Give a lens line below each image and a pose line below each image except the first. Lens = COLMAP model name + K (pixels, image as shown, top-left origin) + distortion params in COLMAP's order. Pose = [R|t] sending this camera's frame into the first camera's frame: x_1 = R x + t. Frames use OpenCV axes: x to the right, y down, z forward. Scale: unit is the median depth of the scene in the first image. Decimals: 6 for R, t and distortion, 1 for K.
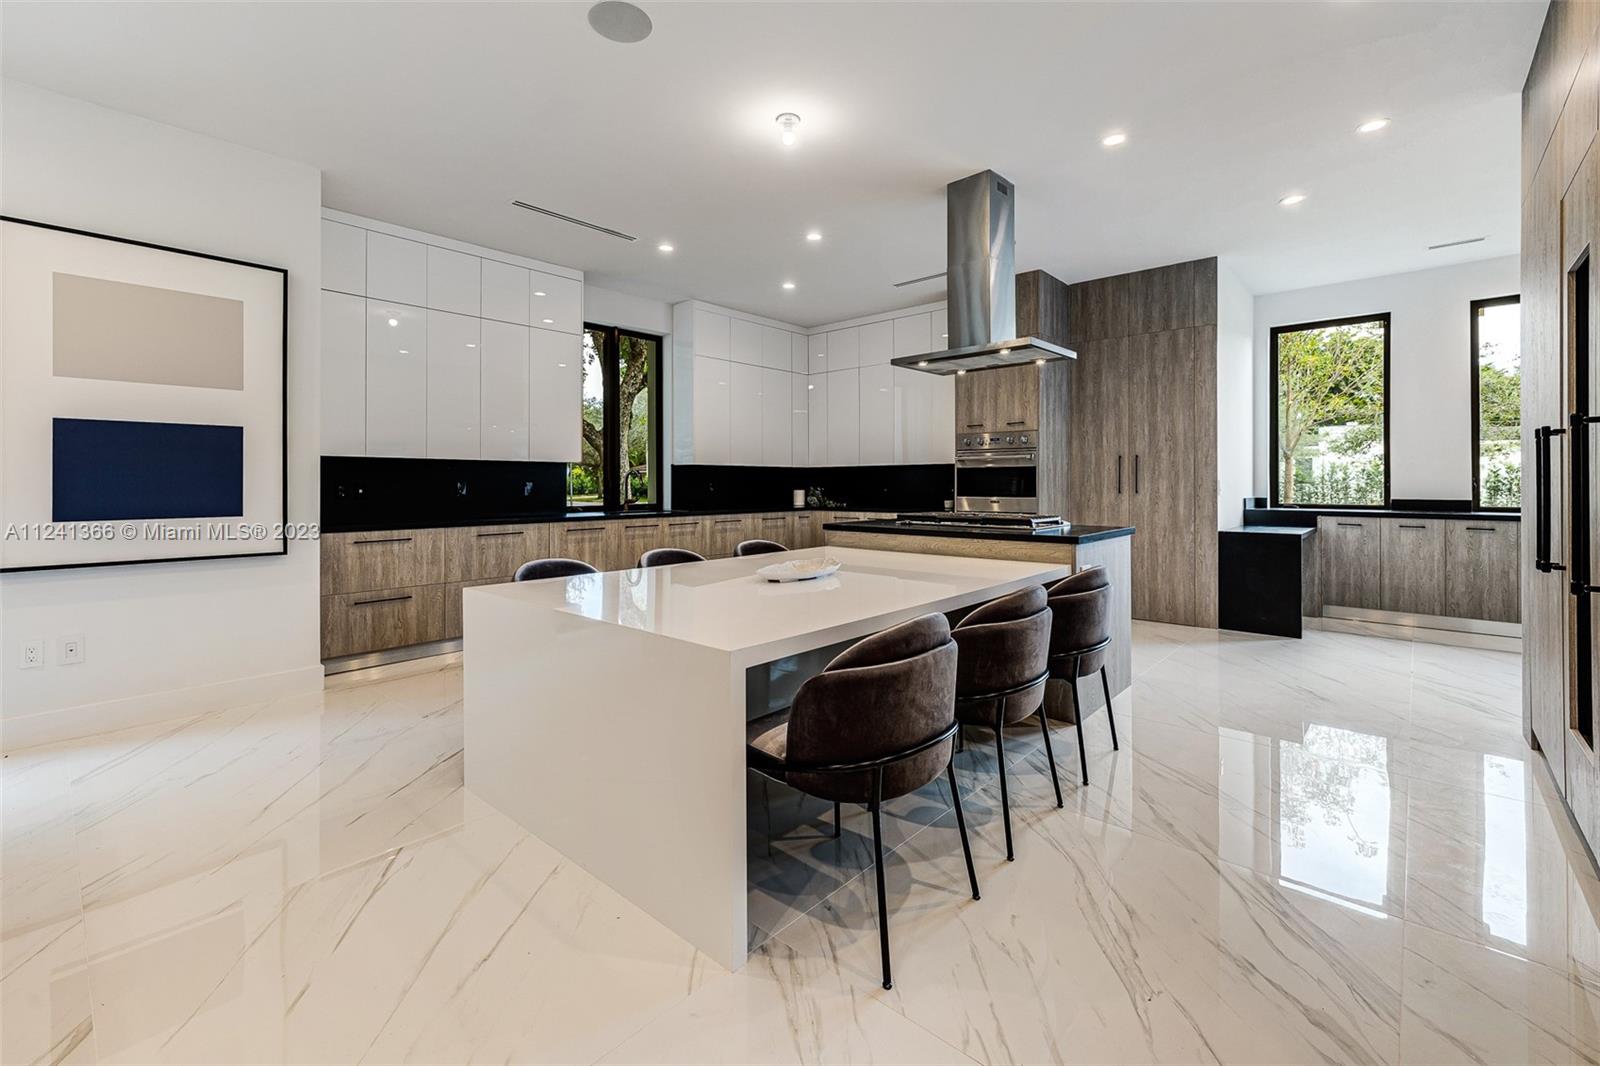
lens RADIAL K [[679.1, 0, 788.3], [0, 679.1, 481.4], [0, 0, 1]] dist [0.007728, 0.000133]
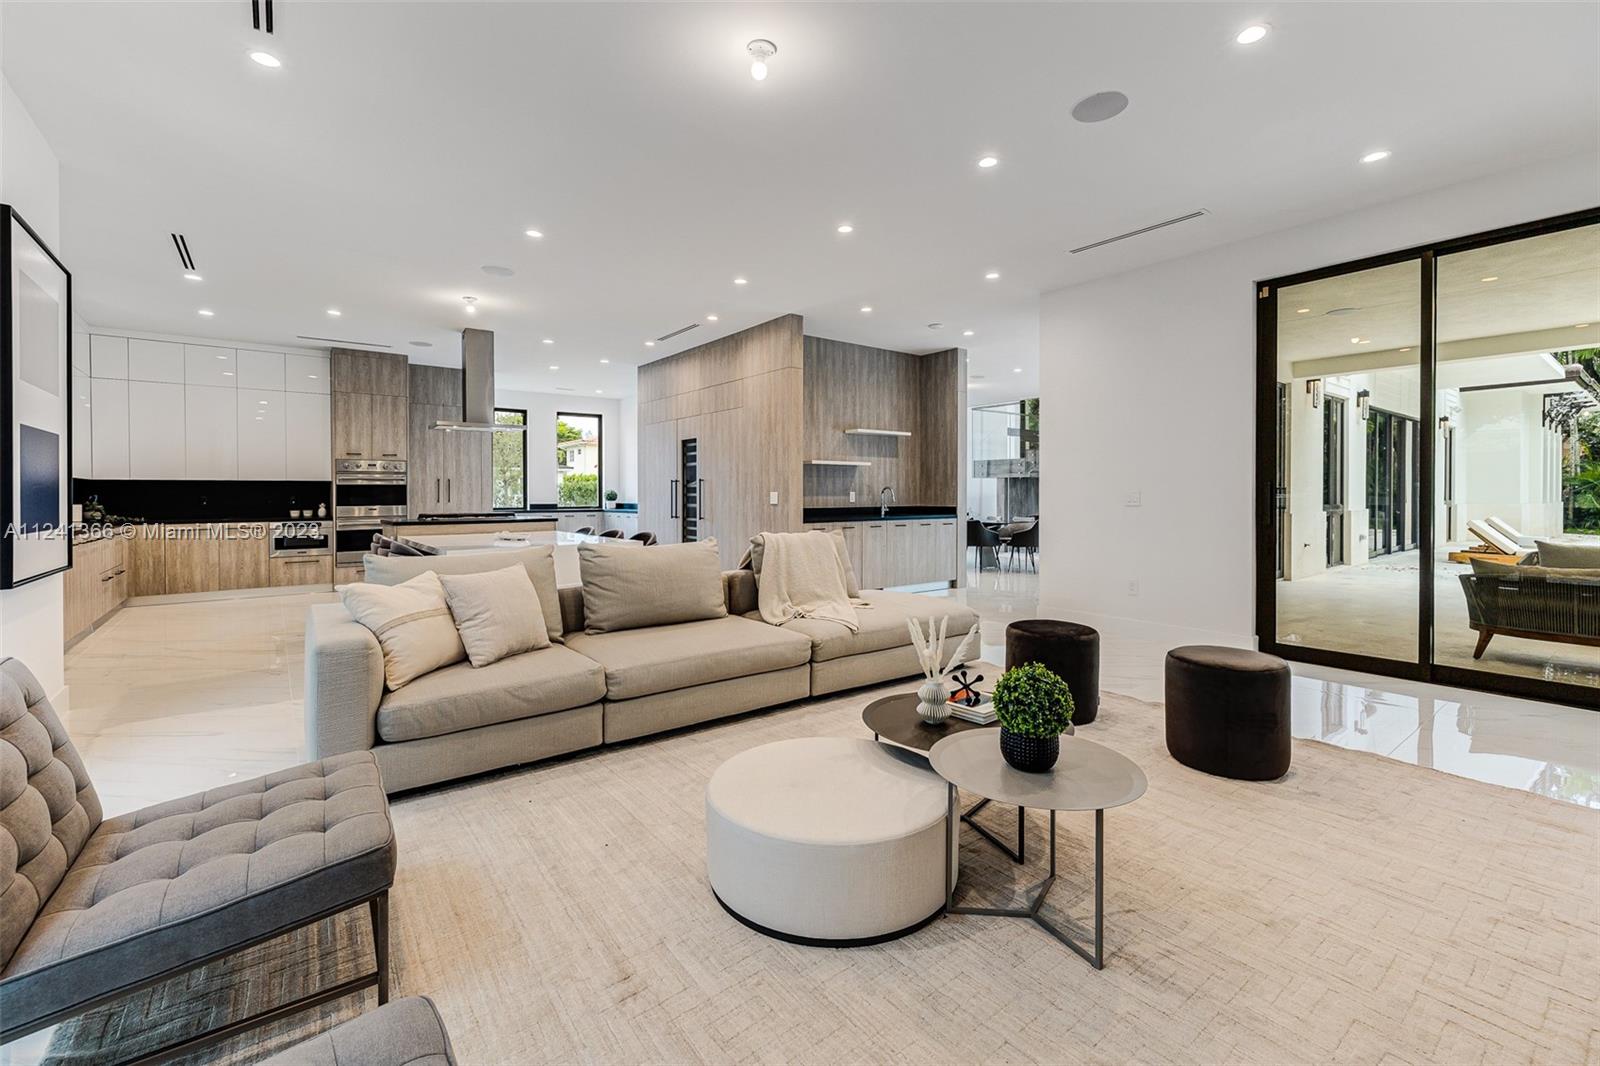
lens RADIAL K [[679.1, 0, 801.3], [0, 679.1, 499.3], [0, 0, 1]] dist [0.007728, 0.000133]
pose [[0.164498, -0.004245, 0.986368, -0.960221], [0.000550, 0.999991, 0.004212, 0.004002], [-0.986377, -0.000150, 0.164499, -0.113005]]
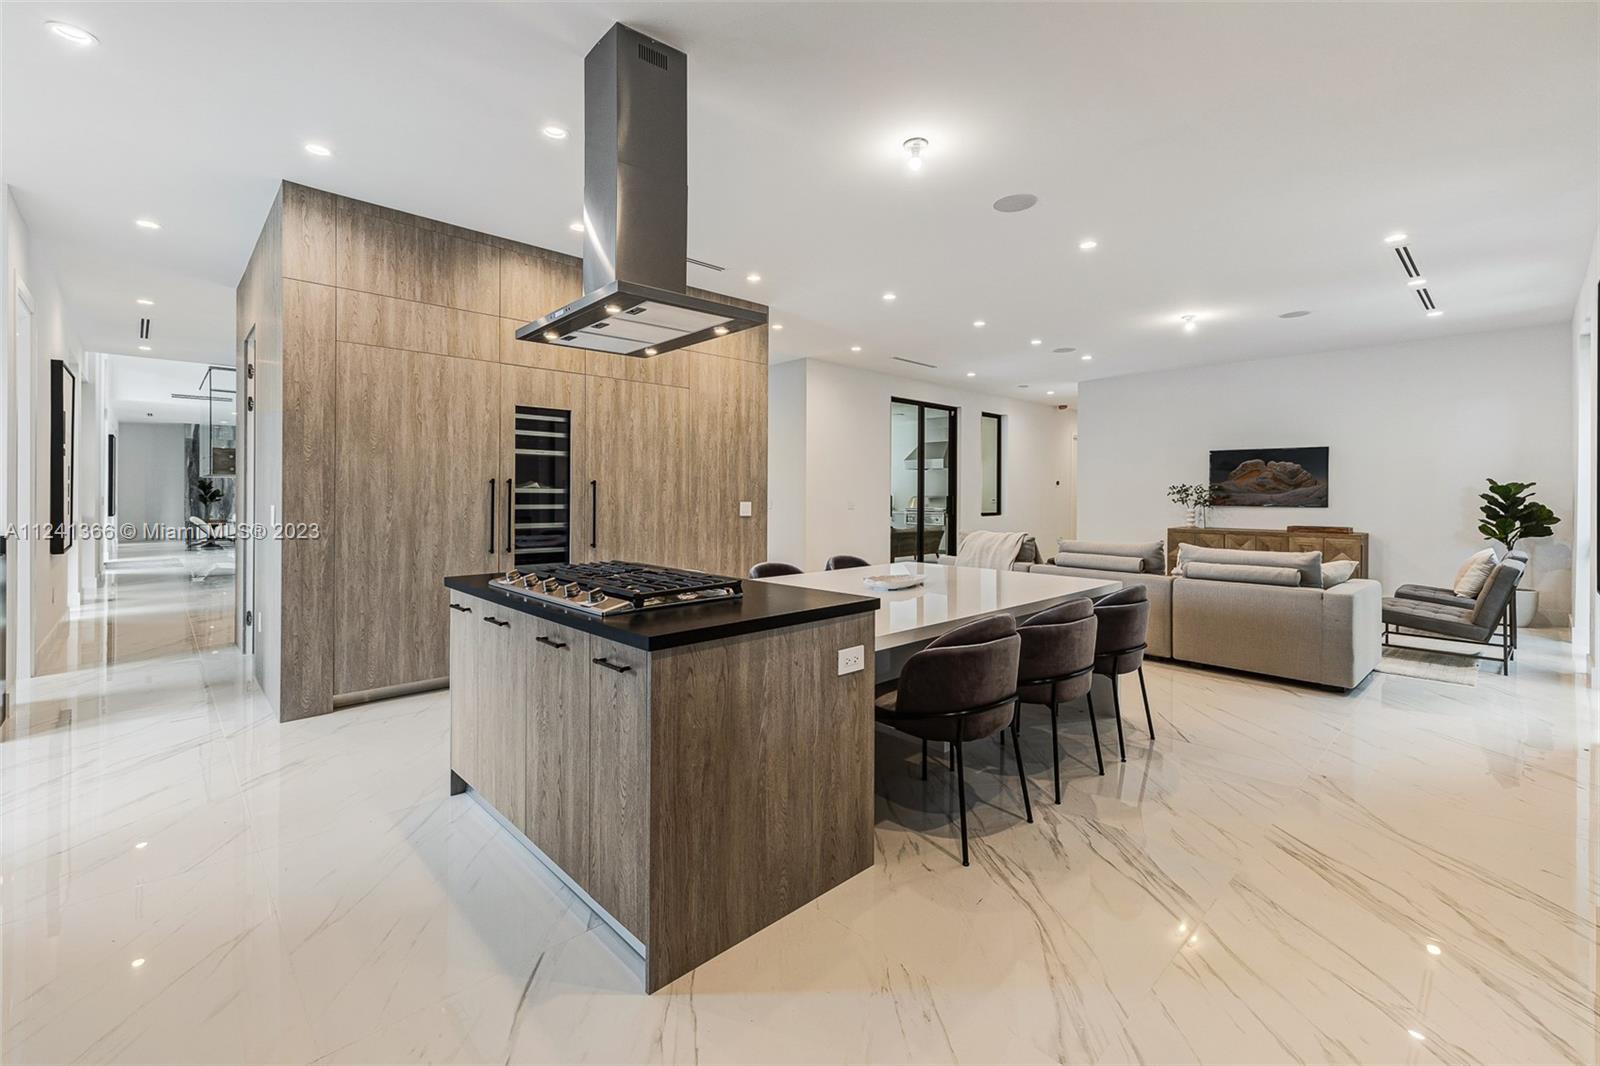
lens RADIAL K [[679.1, 0, 790.5], [0, 679.1, 490.7], [0, 0, 1]] dist [0.007728, 0.000133]
pose [[-0.997375, -0.000149, 0.072407, 0.060442], [-0.000699, 0.999971, -0.007576, -0.013259], [-0.072404, -0.007607, -0.997346, 1.136129]]
